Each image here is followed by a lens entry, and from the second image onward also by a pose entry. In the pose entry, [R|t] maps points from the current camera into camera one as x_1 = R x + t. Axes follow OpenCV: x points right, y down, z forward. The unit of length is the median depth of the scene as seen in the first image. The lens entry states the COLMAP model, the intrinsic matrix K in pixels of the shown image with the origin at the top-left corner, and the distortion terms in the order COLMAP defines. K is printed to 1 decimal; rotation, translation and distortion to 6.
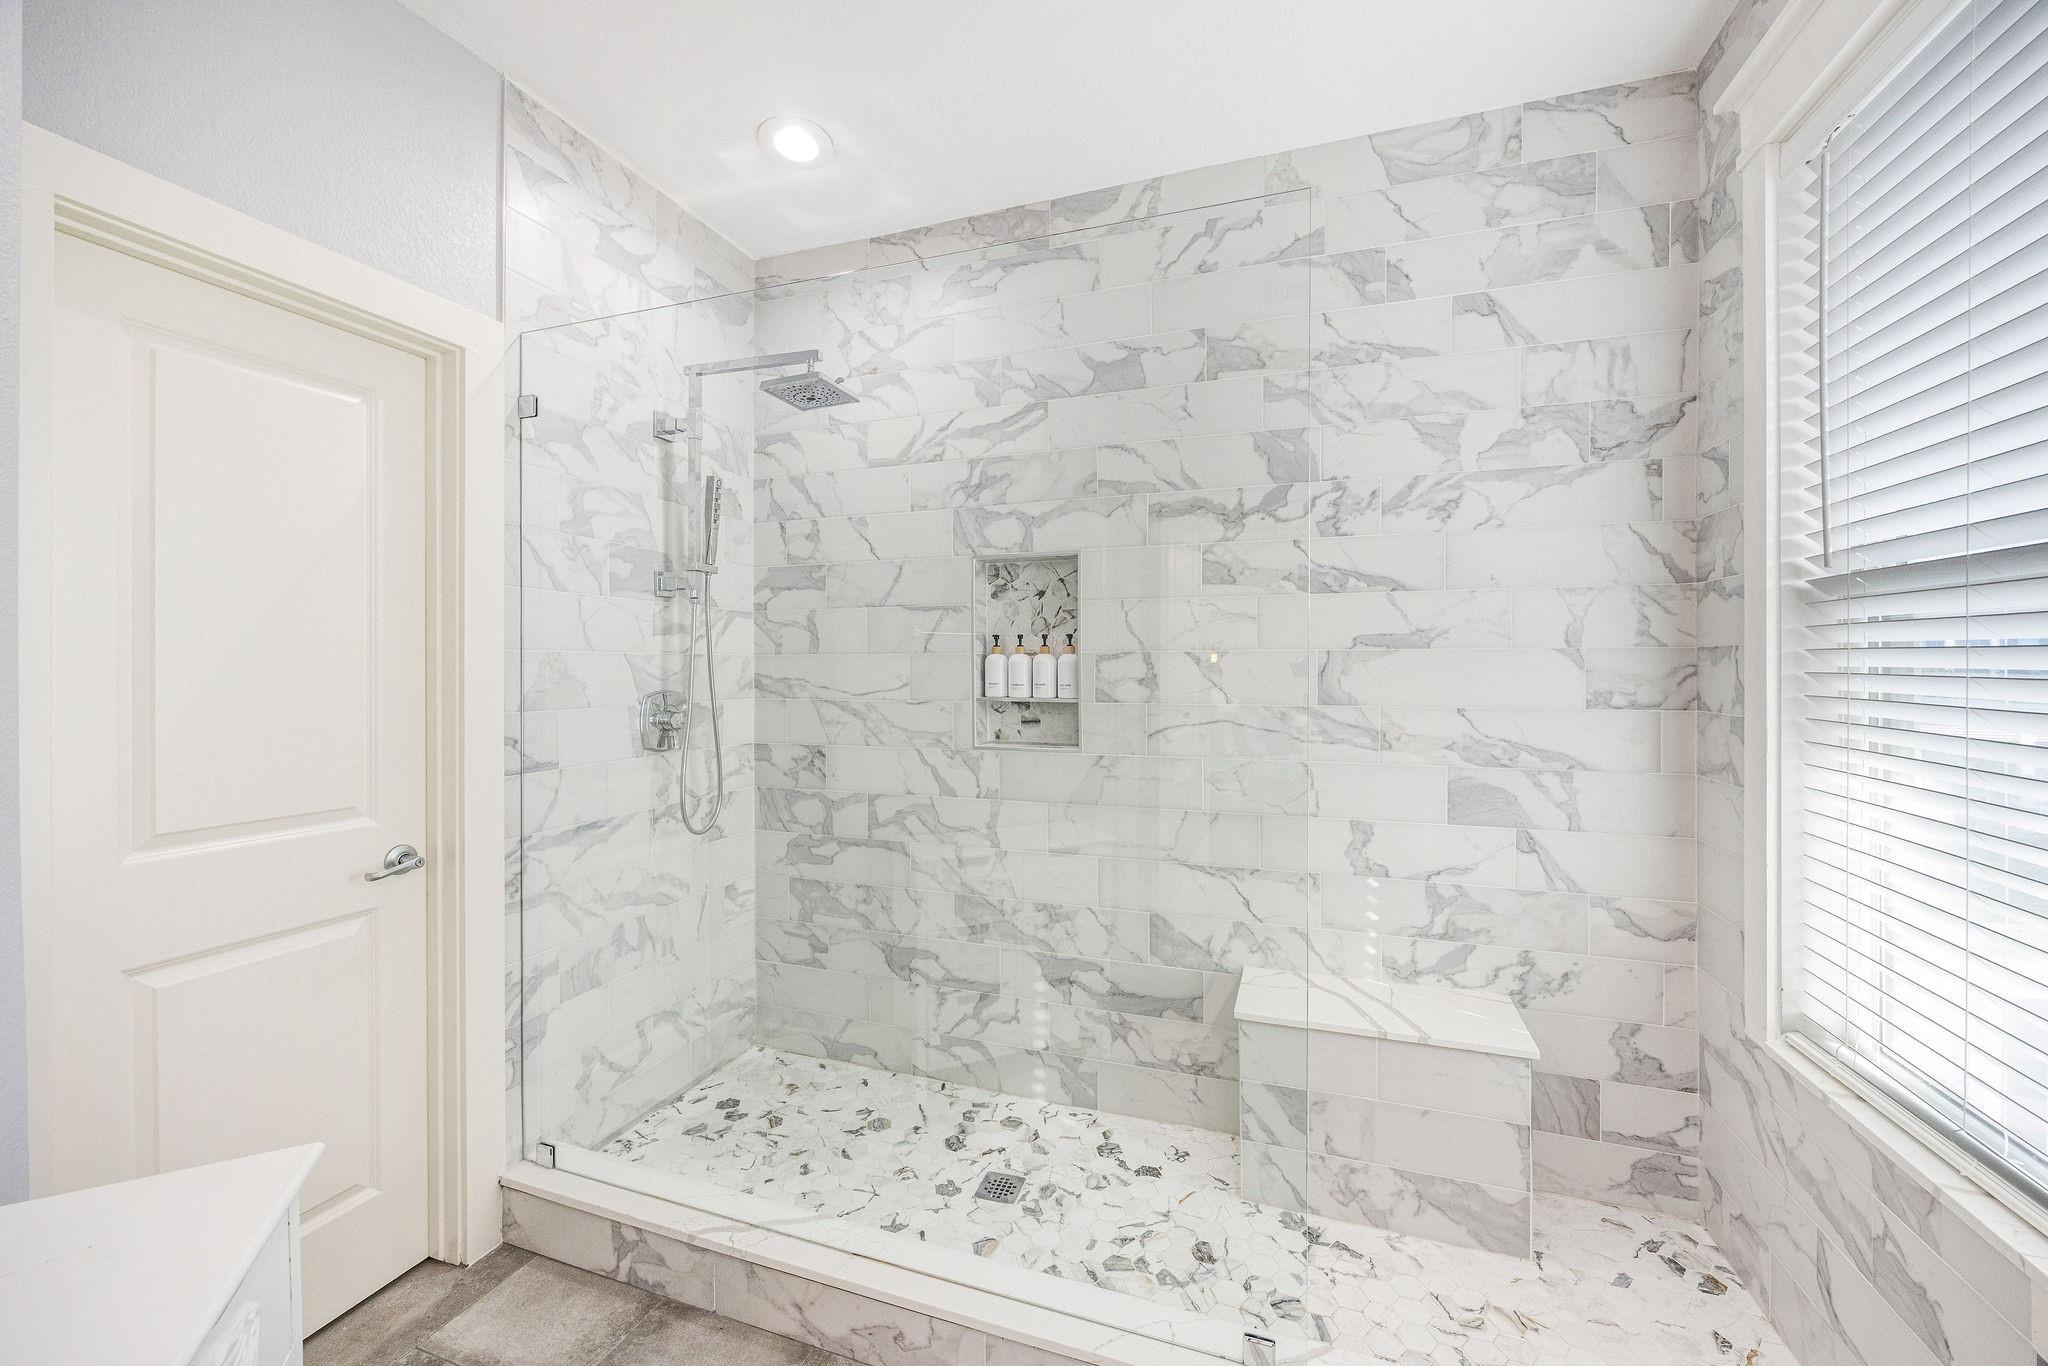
lens RADIAL K [[791.9, 0, 1030.9], [0, 791.9, 673.1], [0, 0, 1]] dist [-0.001082, 0.000334]
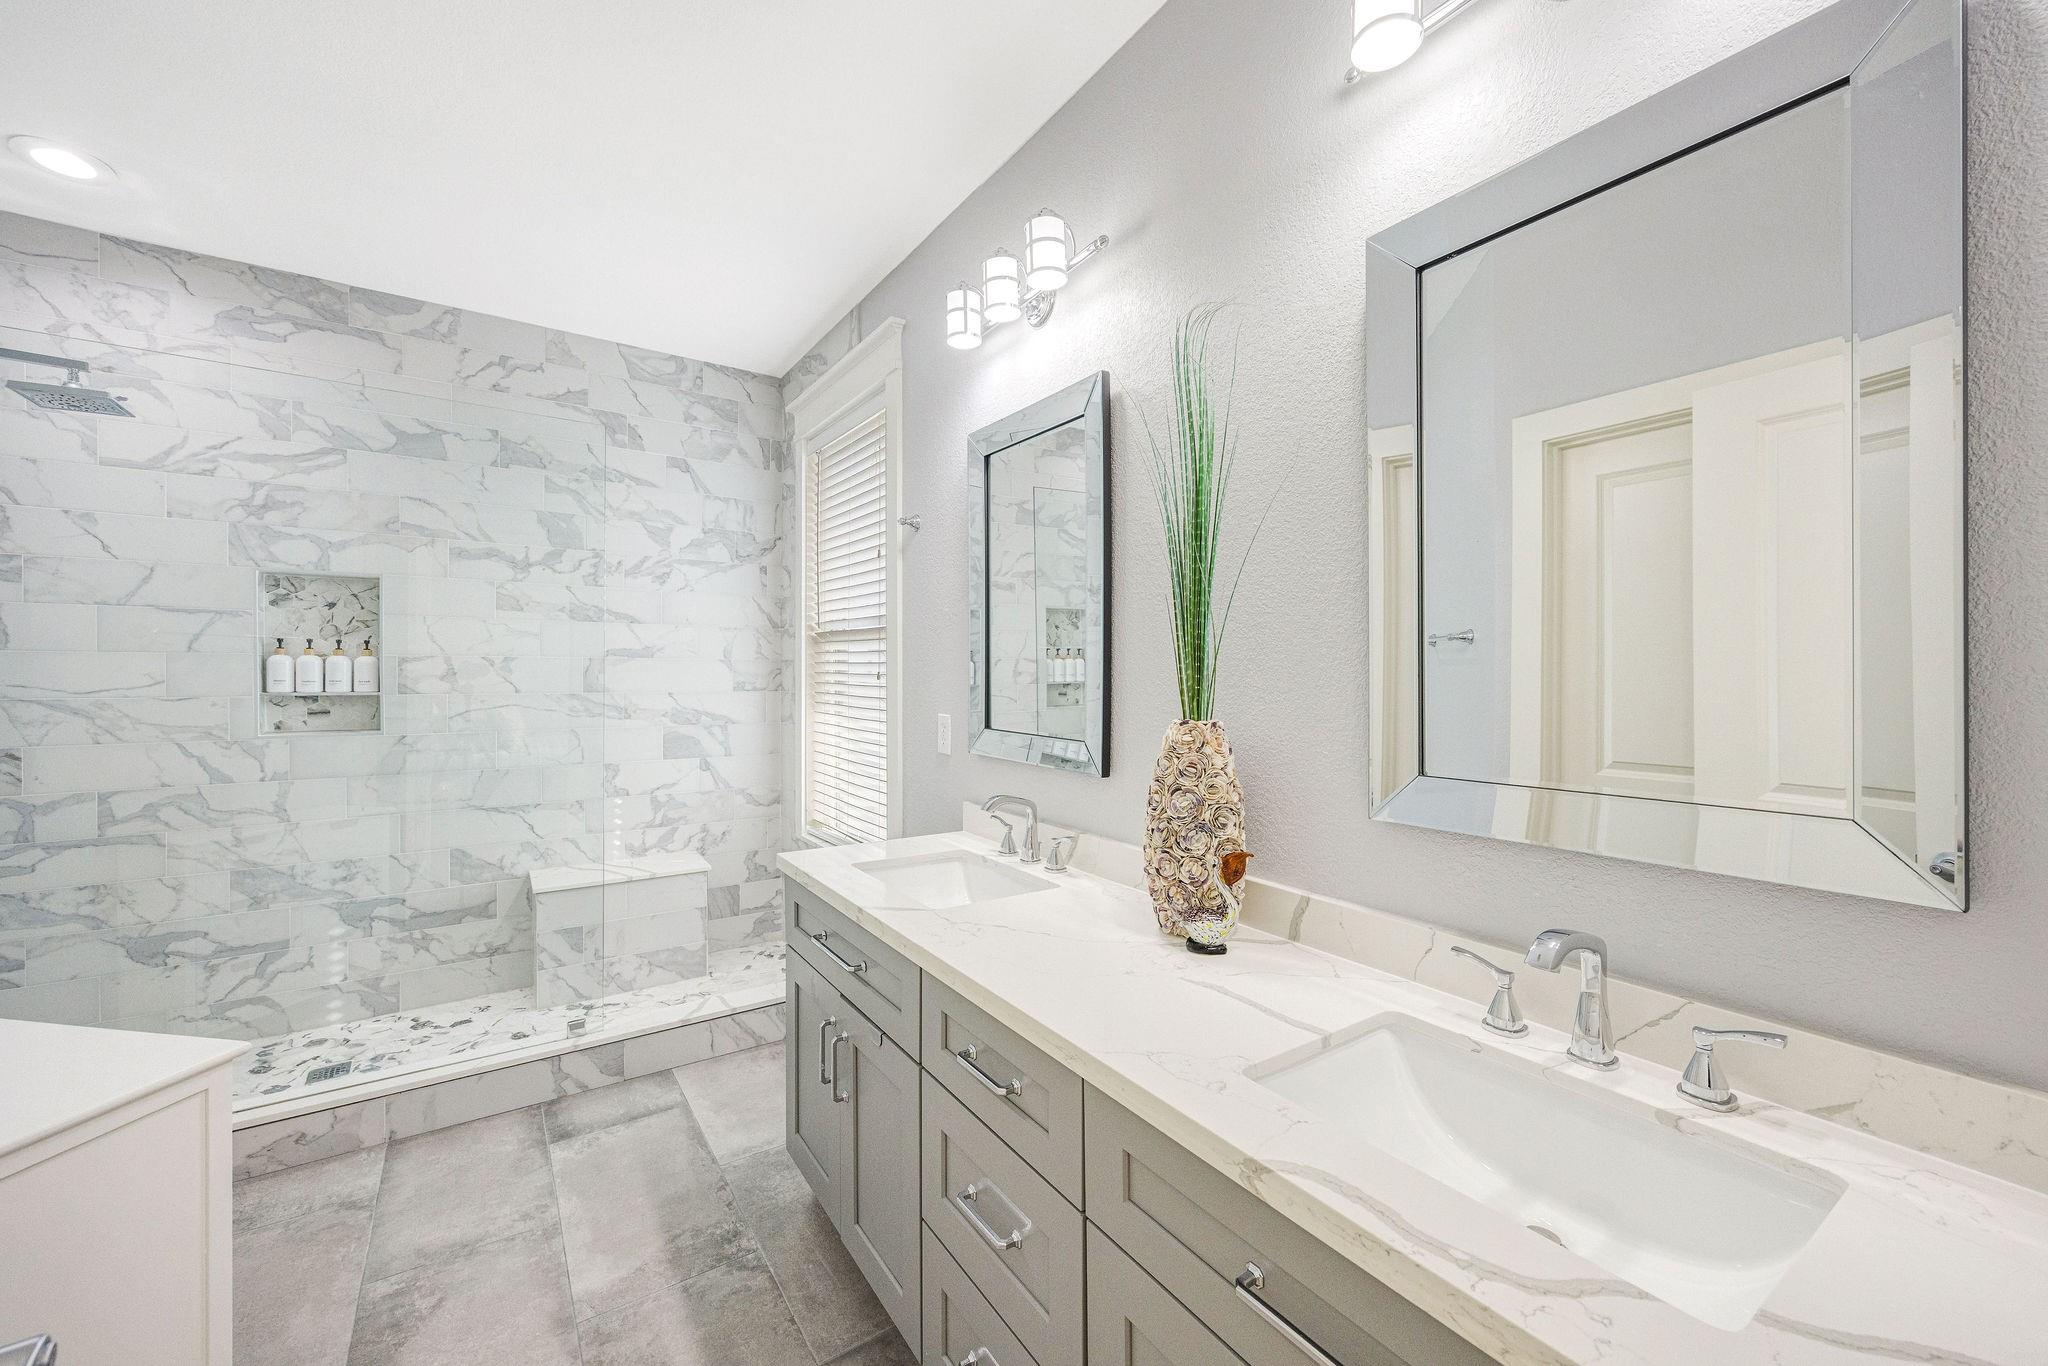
lens RADIAL K [[791.9, 0, 1030.9], [0, 791.9, 673.1], [0, 0, 1]] dist [-0.001082, 0.000334]
pose [[0.577615, 0.003584, 0.816302, -0.387313], [0.001633, 0.999983, -0.005546, 0.011332], [-0.816308, 0.004536, 0.577599, -0.602248]]
